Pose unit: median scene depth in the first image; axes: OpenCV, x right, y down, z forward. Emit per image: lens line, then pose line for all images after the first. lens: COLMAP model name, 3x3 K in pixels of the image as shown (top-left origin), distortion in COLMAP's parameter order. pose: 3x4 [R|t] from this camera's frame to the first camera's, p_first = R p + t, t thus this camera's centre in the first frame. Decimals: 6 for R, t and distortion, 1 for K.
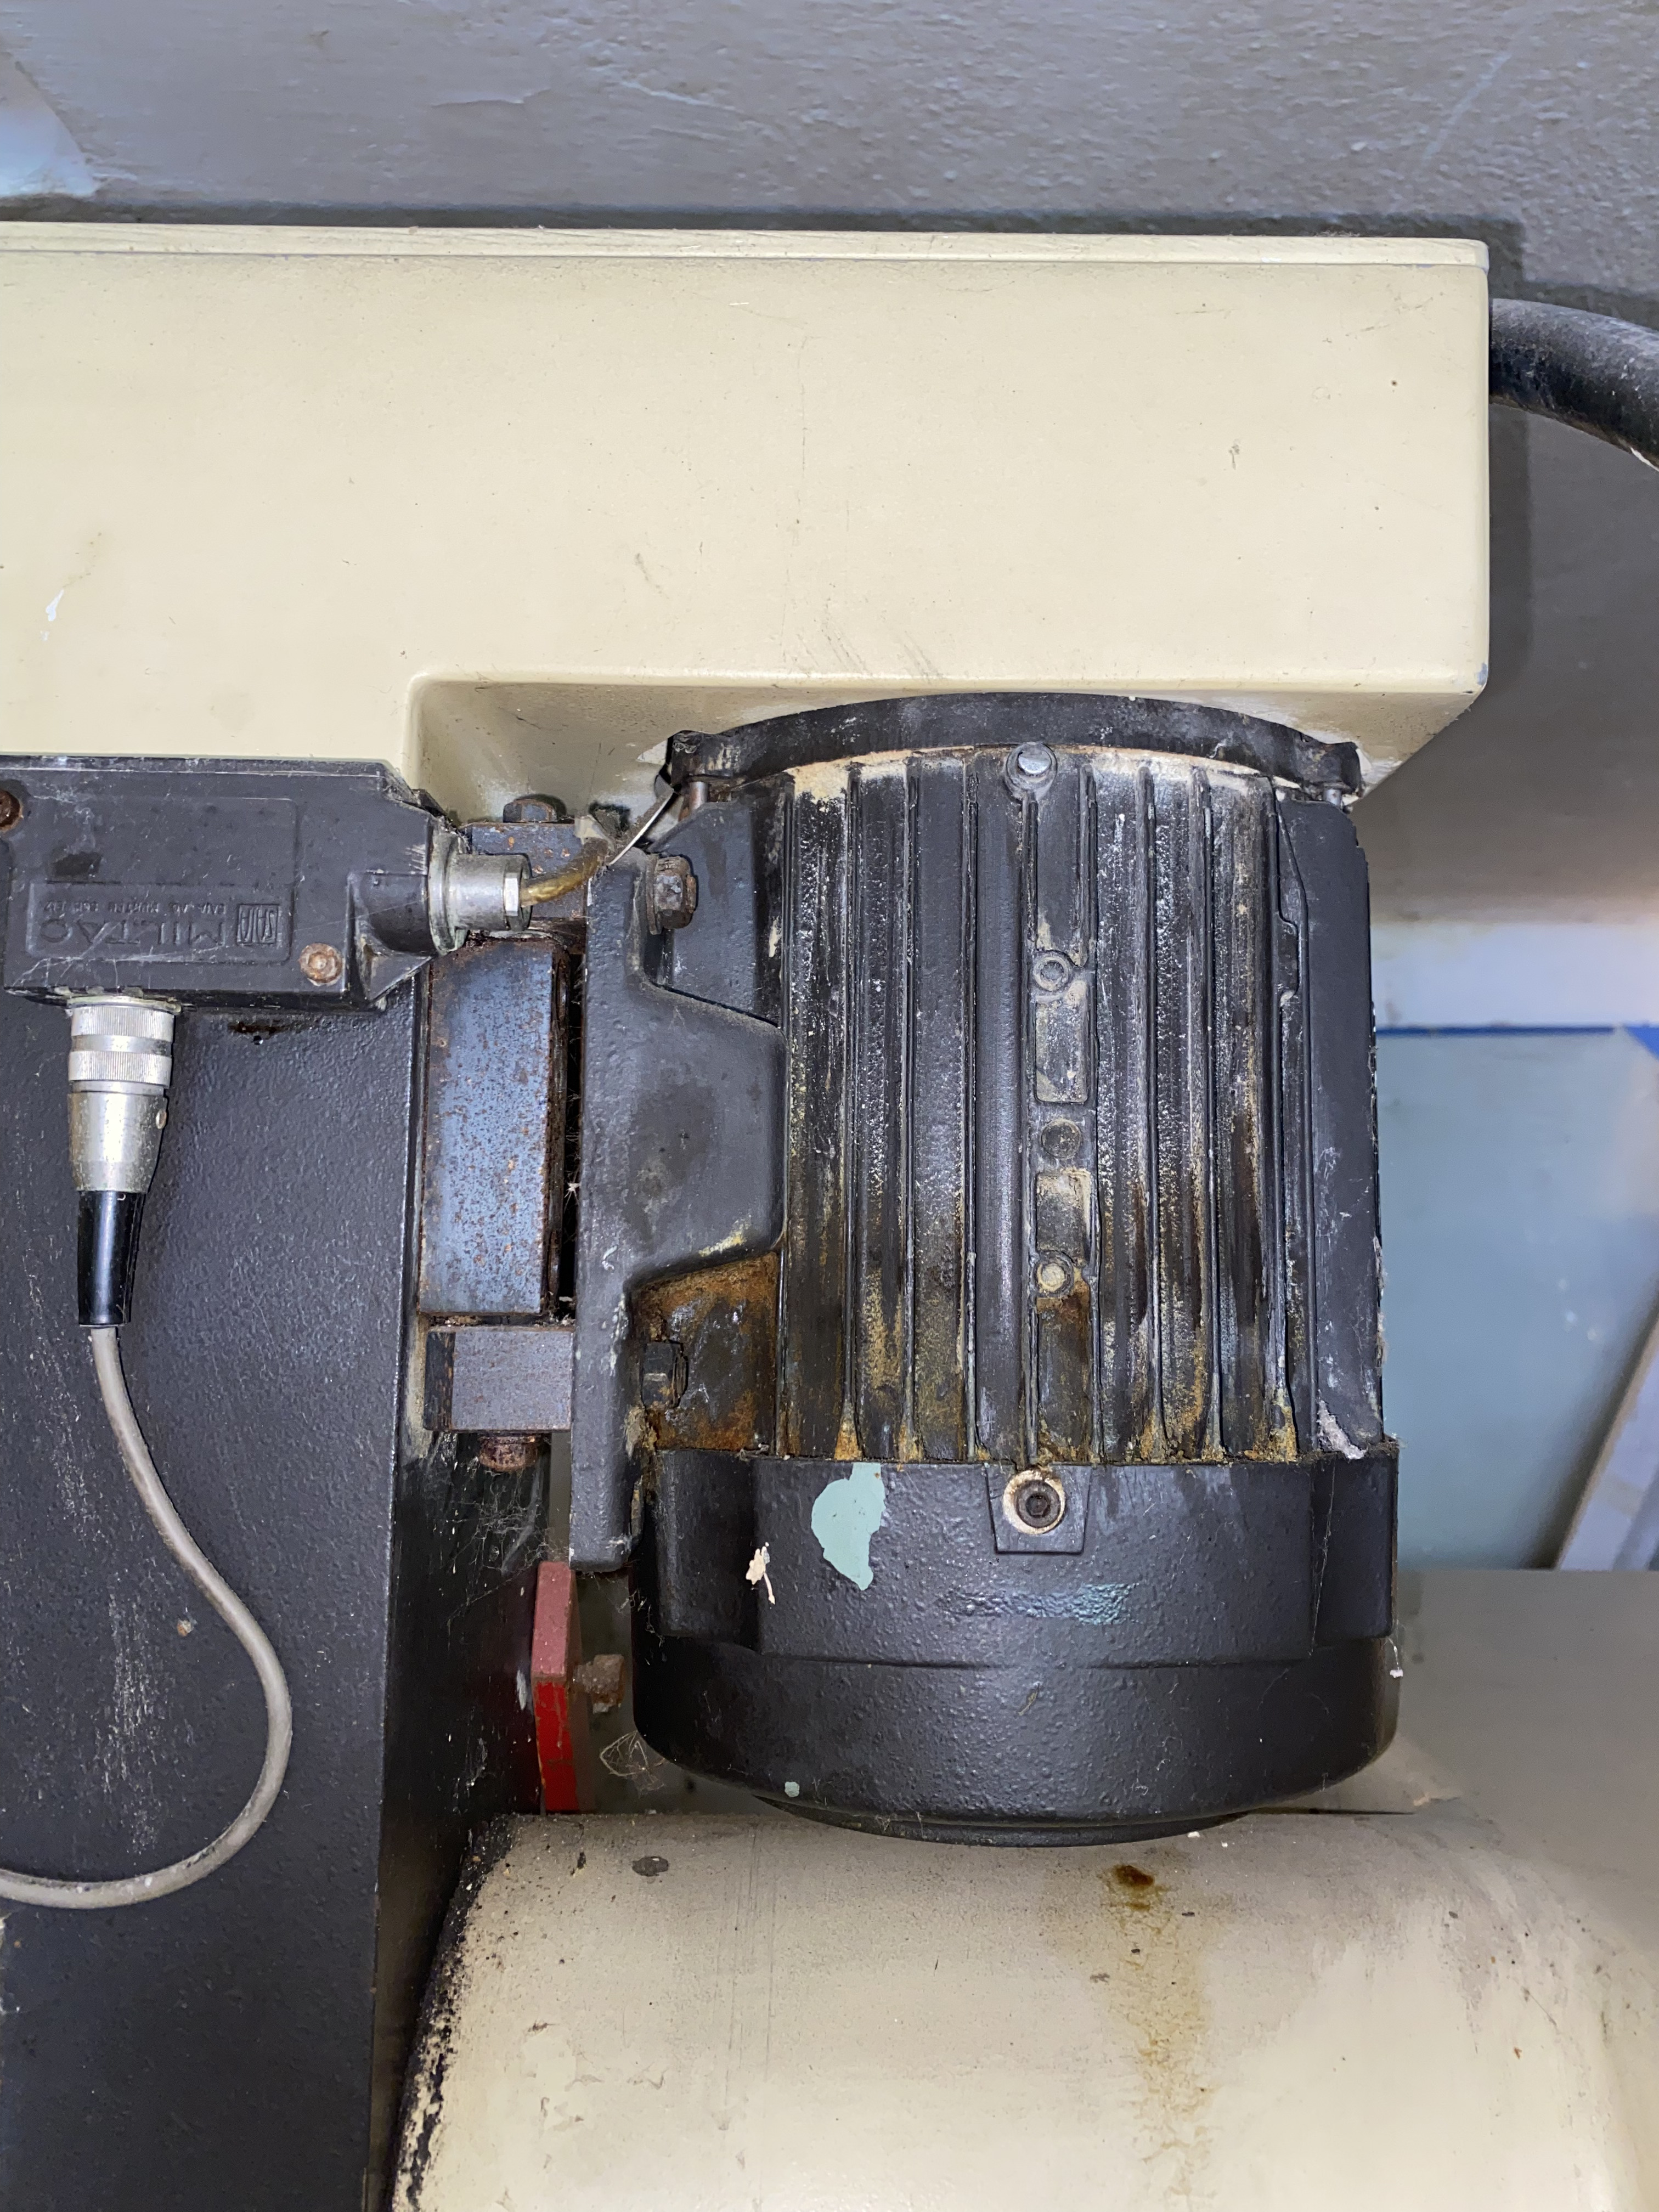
lens RADIAL K [[1672.7, 0, 834.5], [0, 1672.7, 1118.4], [0, 0, 1]] dist [-0.009888, 0.014689]
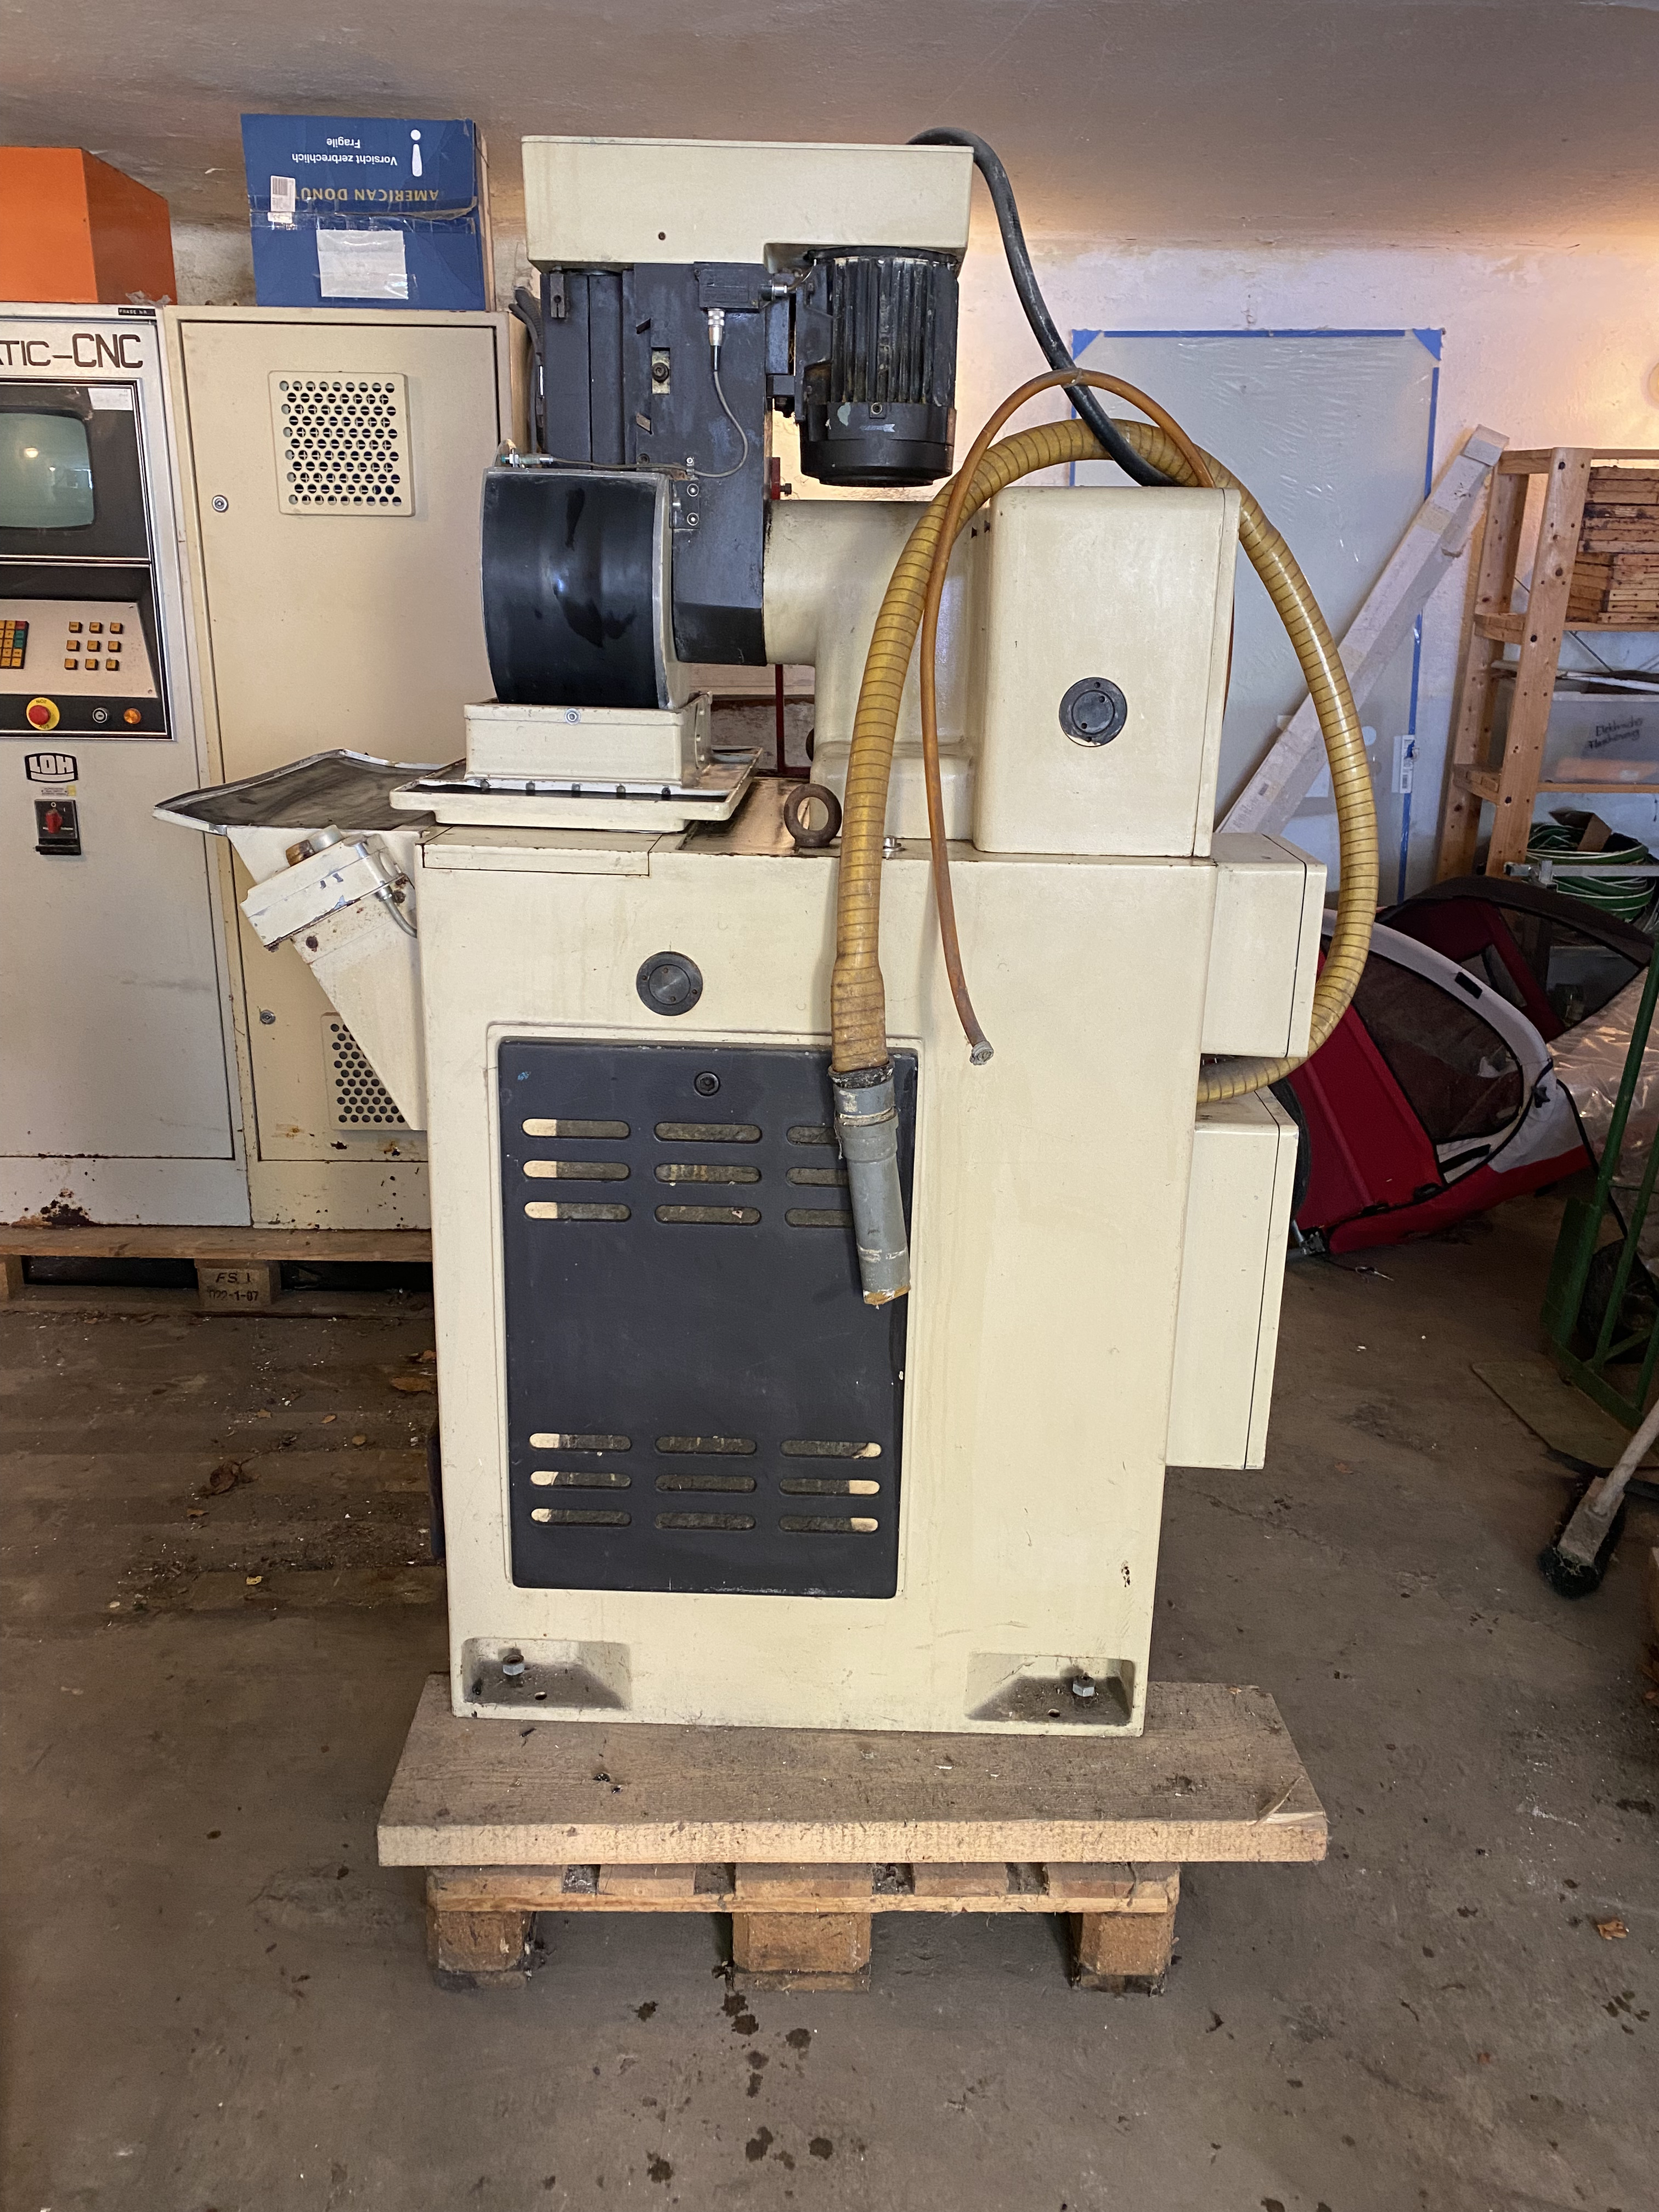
lens RADIAL K [[1672.7, 0, 834.5], [0, 1672.7, 1118.4], [0, 0, 1]] dist [-0.009888, 0.014689]
pose [[0.999823, 0.013506, -0.013106, 0.075392], [-0.007617, 0.927215, 0.374453, 0.316365], [0.017209, -0.374287, 0.927153, -4.776450]]
